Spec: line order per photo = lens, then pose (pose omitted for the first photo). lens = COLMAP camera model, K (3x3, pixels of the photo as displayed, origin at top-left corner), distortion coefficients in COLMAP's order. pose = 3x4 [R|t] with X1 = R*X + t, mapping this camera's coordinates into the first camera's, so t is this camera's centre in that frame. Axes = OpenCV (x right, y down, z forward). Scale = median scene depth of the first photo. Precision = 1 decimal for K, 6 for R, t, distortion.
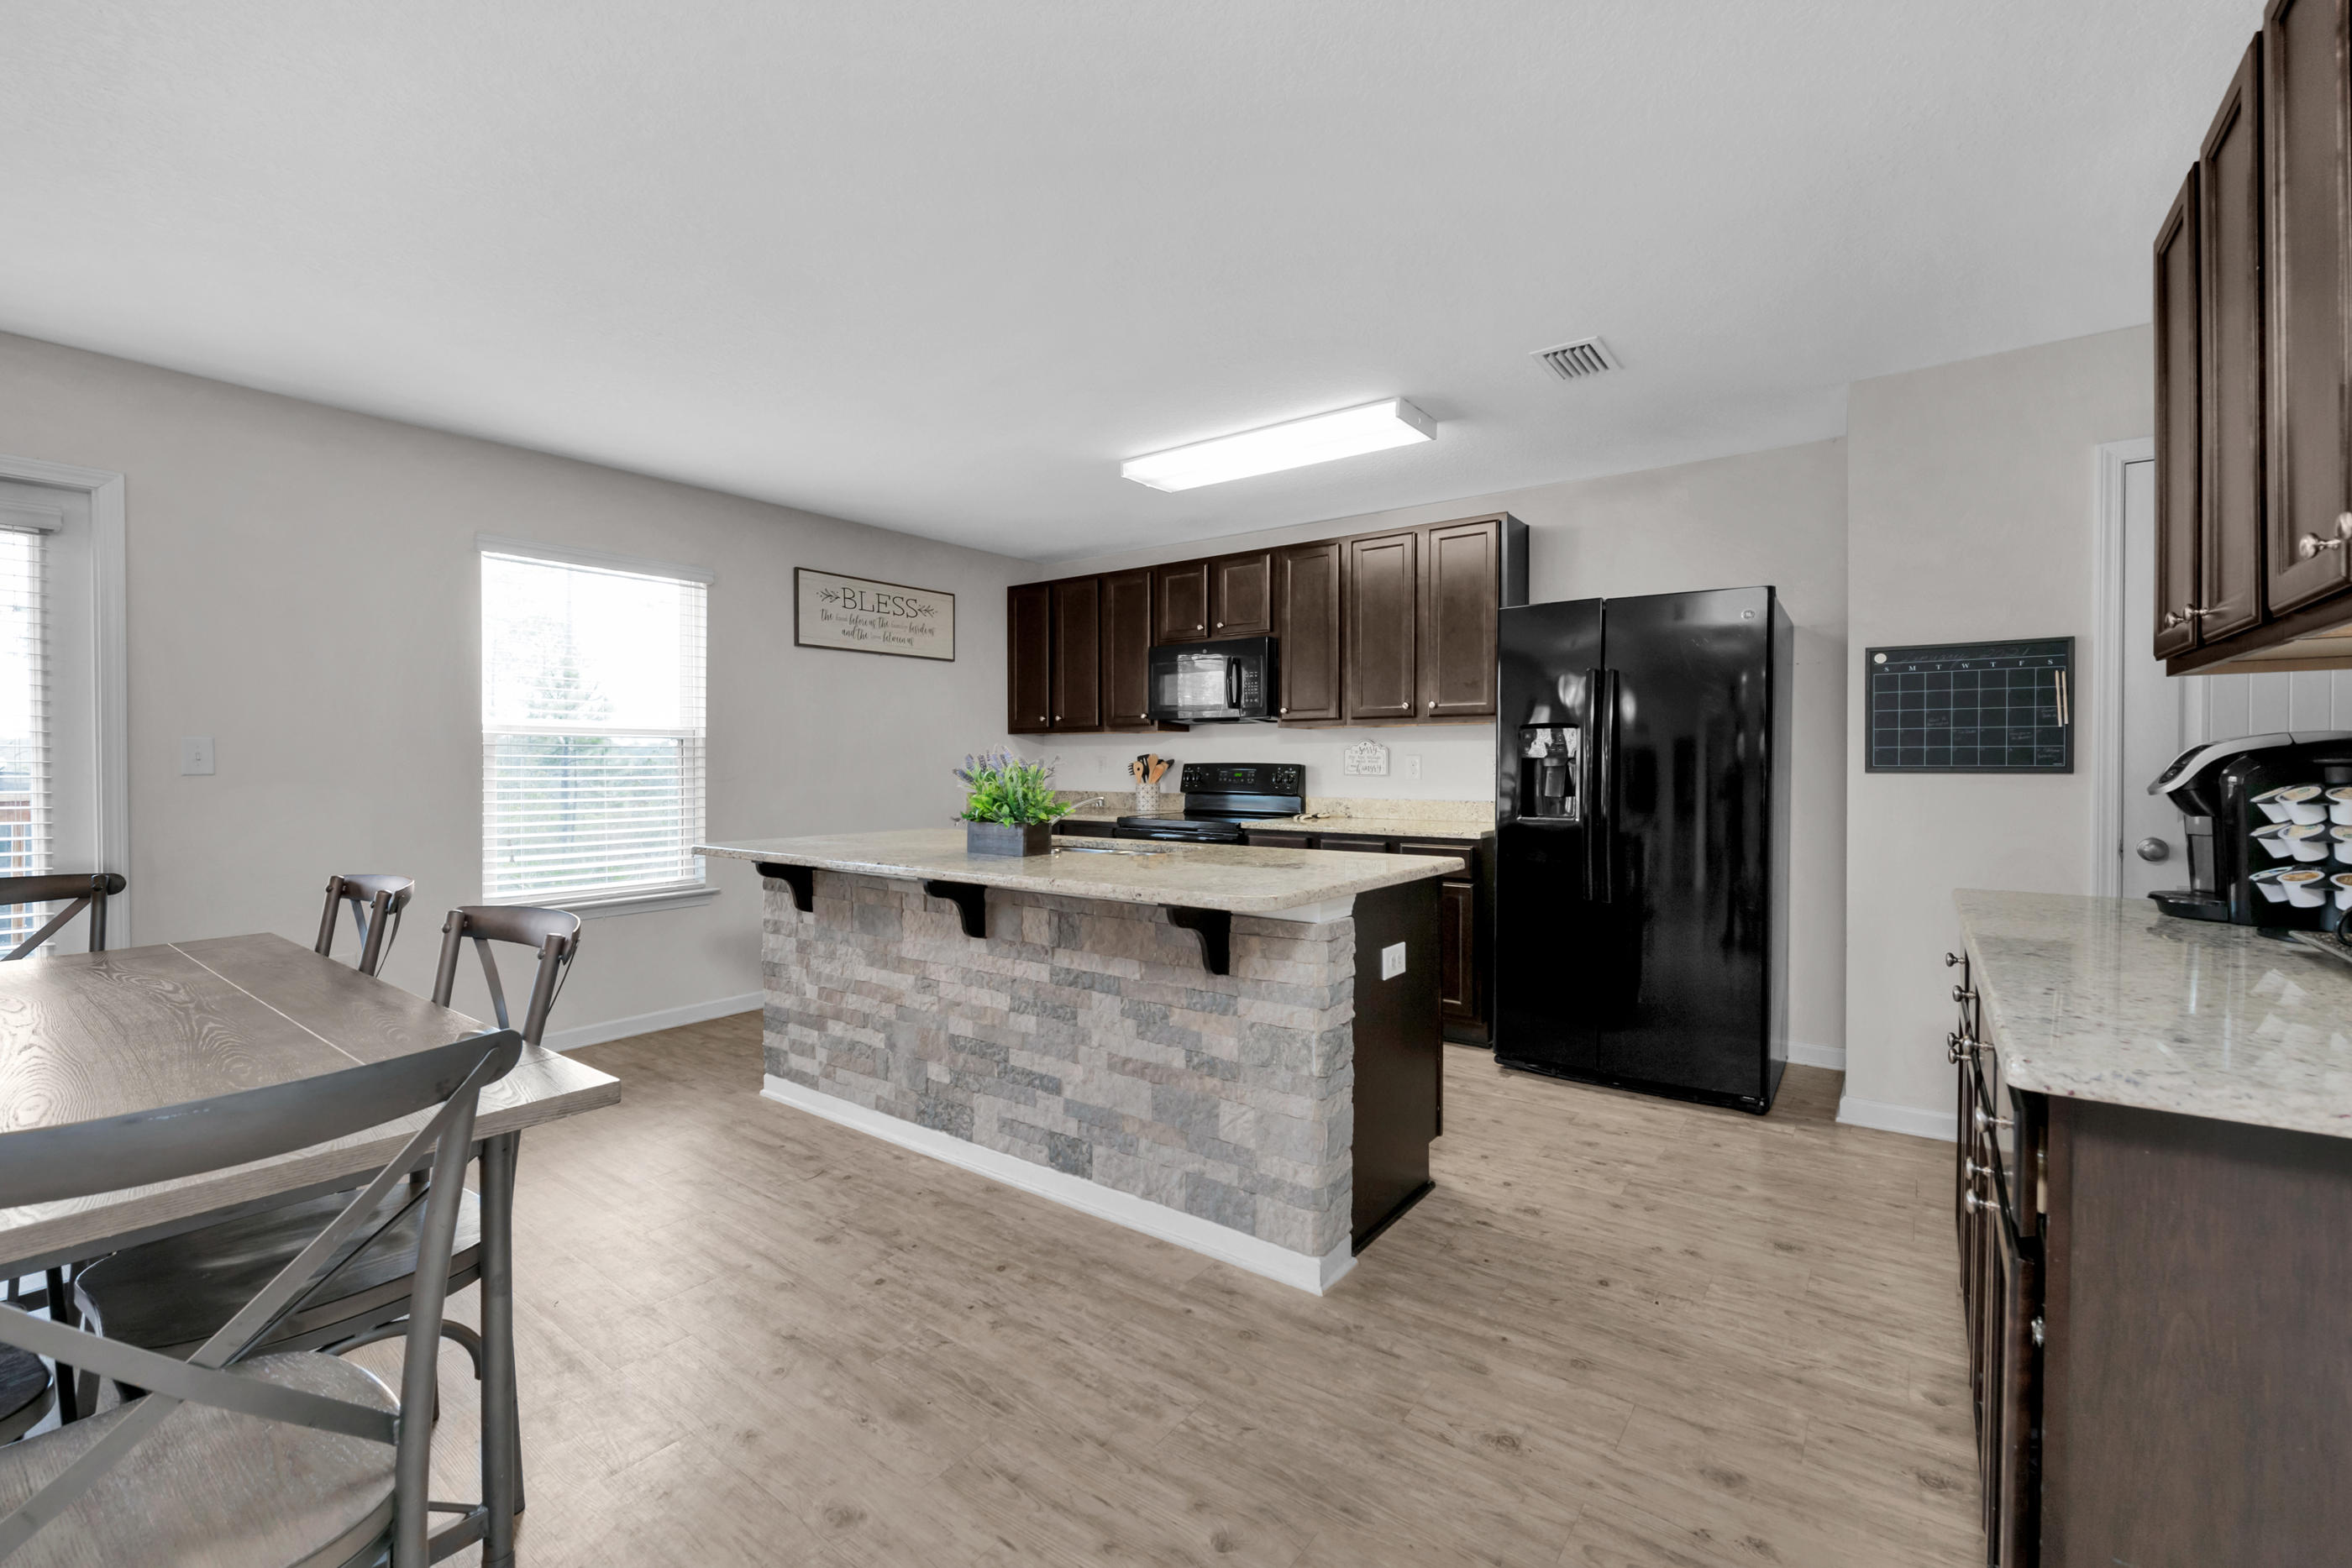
lens RADIAL K [[981.6, 0, 1179.4], [0, 981.6, 773.5], [0, 0, 1]] dist [0.002721, 0.000013]
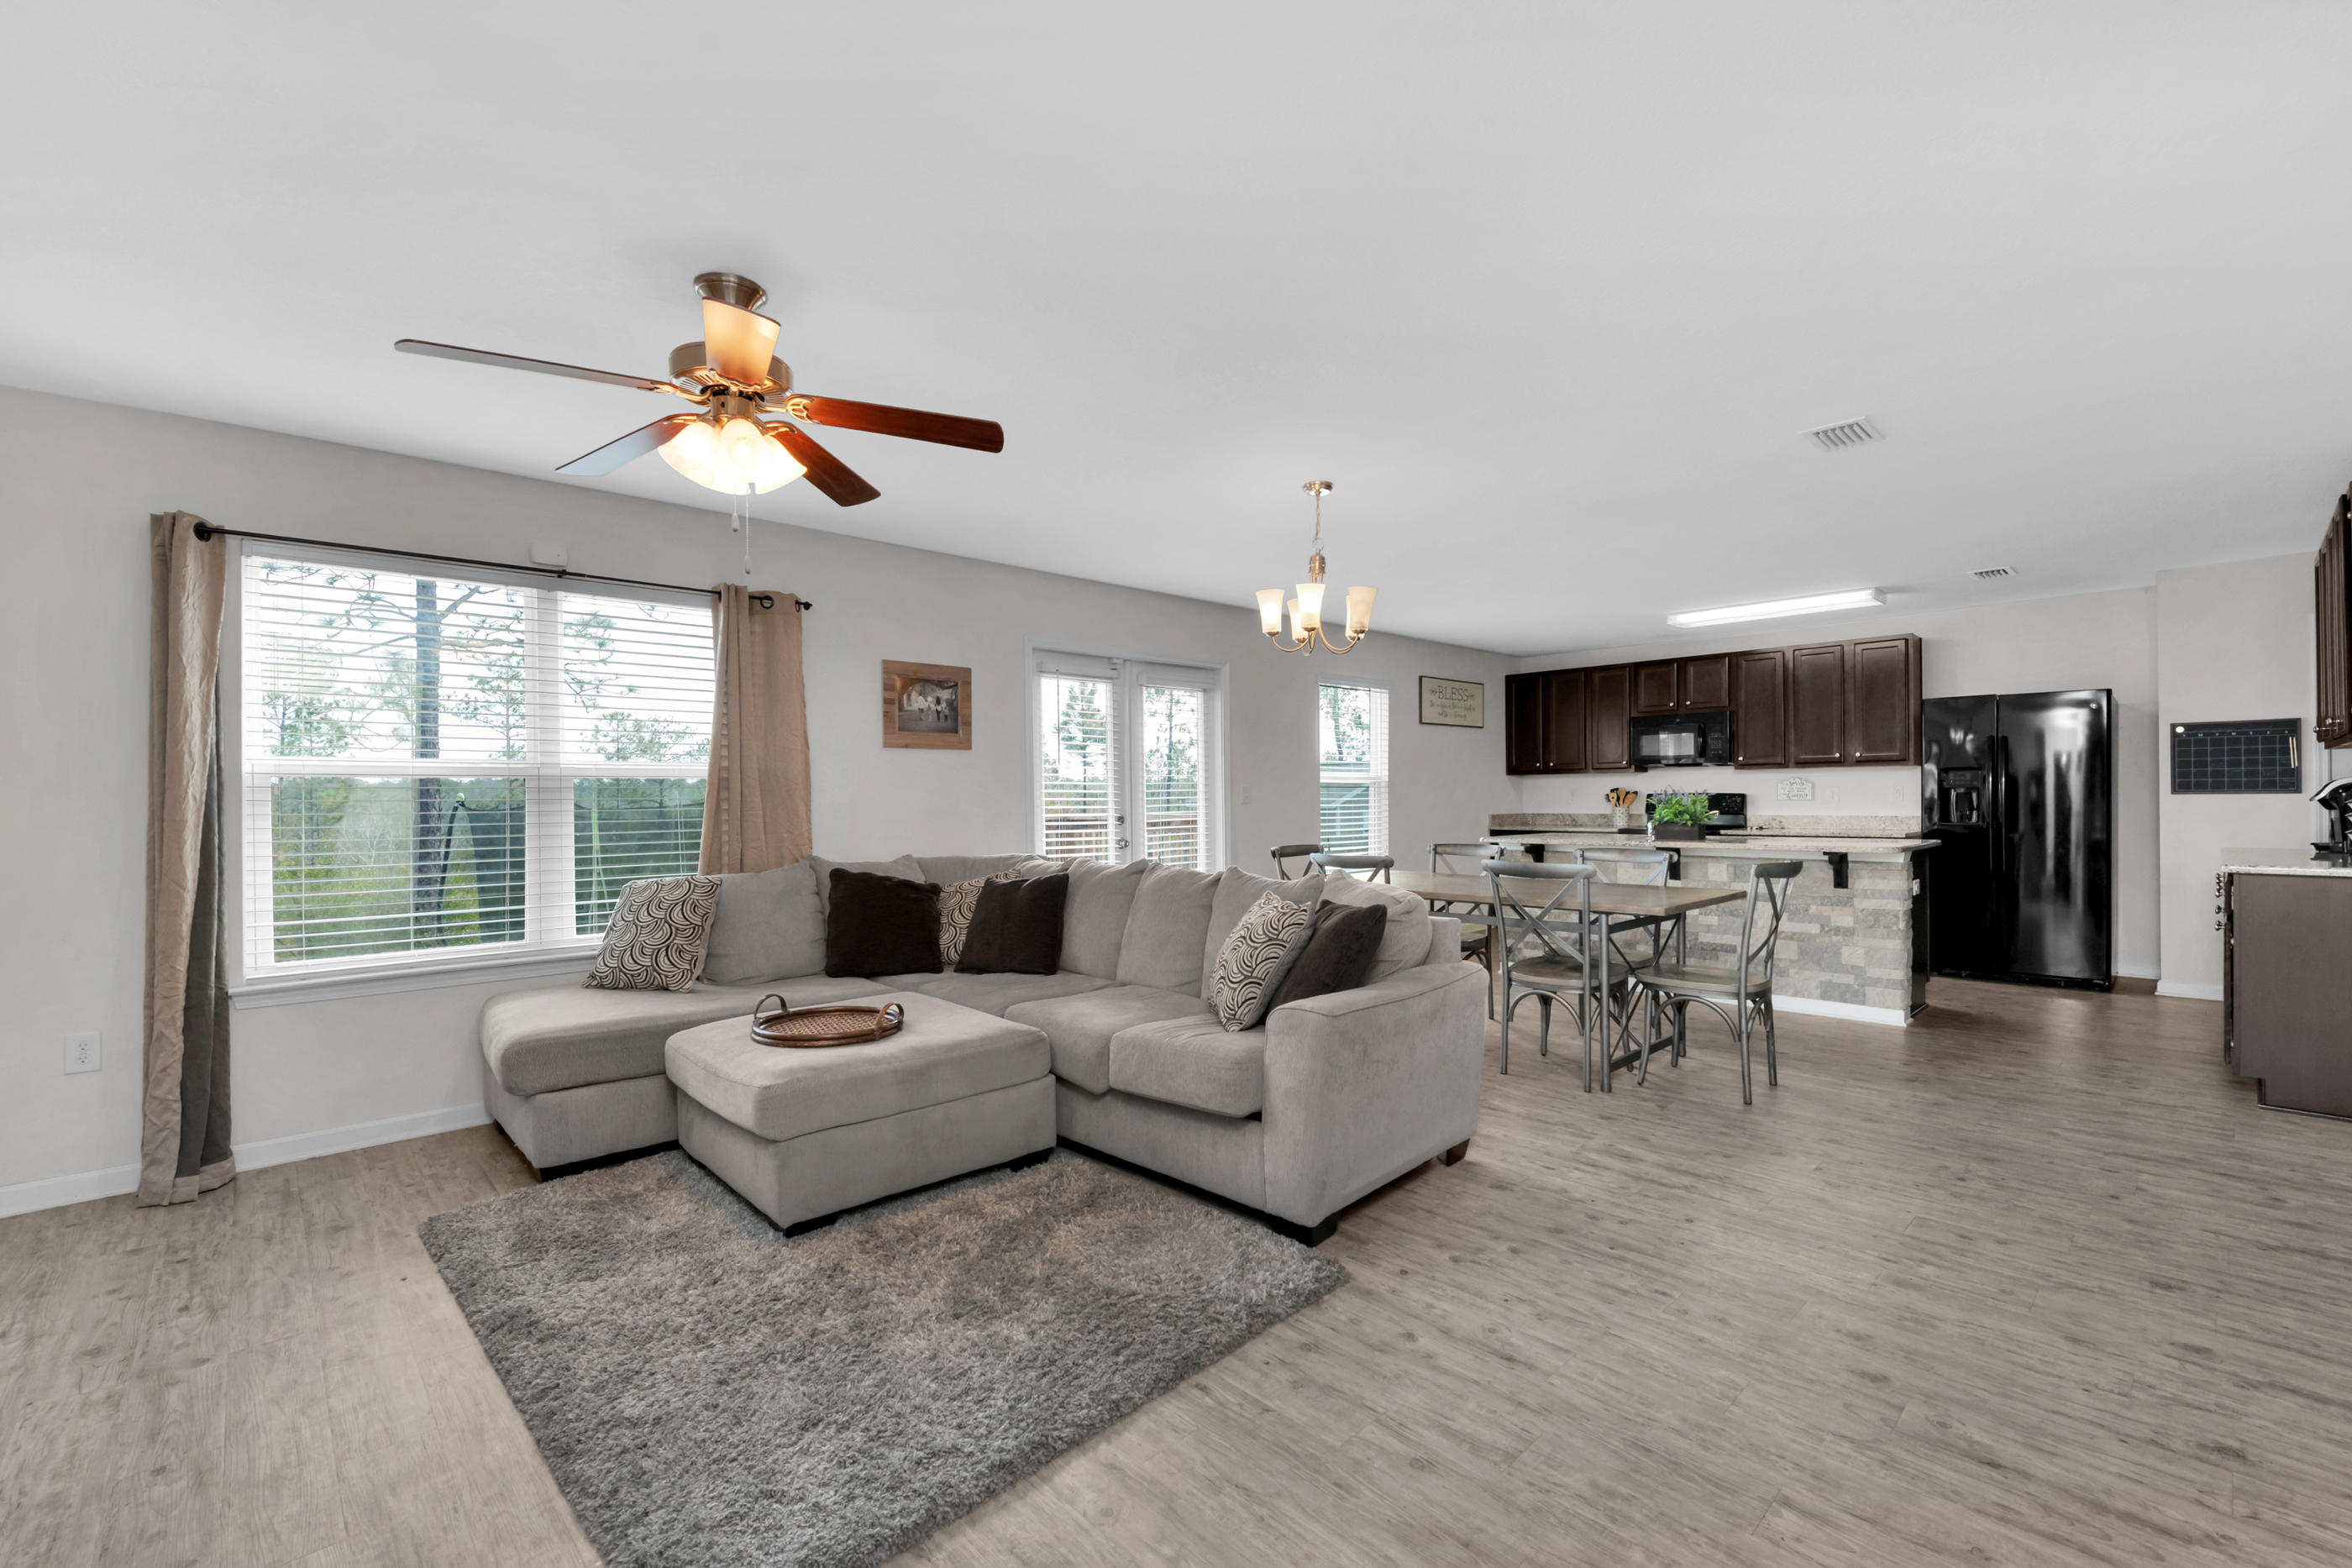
lens RADIAL K [[1018.9, 0, 1175.0], [0, 1018.9, 794.8], [0, 0, 1]] dist [-0.003961, -0.000549]
pose [[0.986915, -0.009686, -0.160951, -0.836197], [0.007749, 0.999890, -0.012659, 0.009994], [0.161056, 0.011246, 0.986881, -1.171799]]
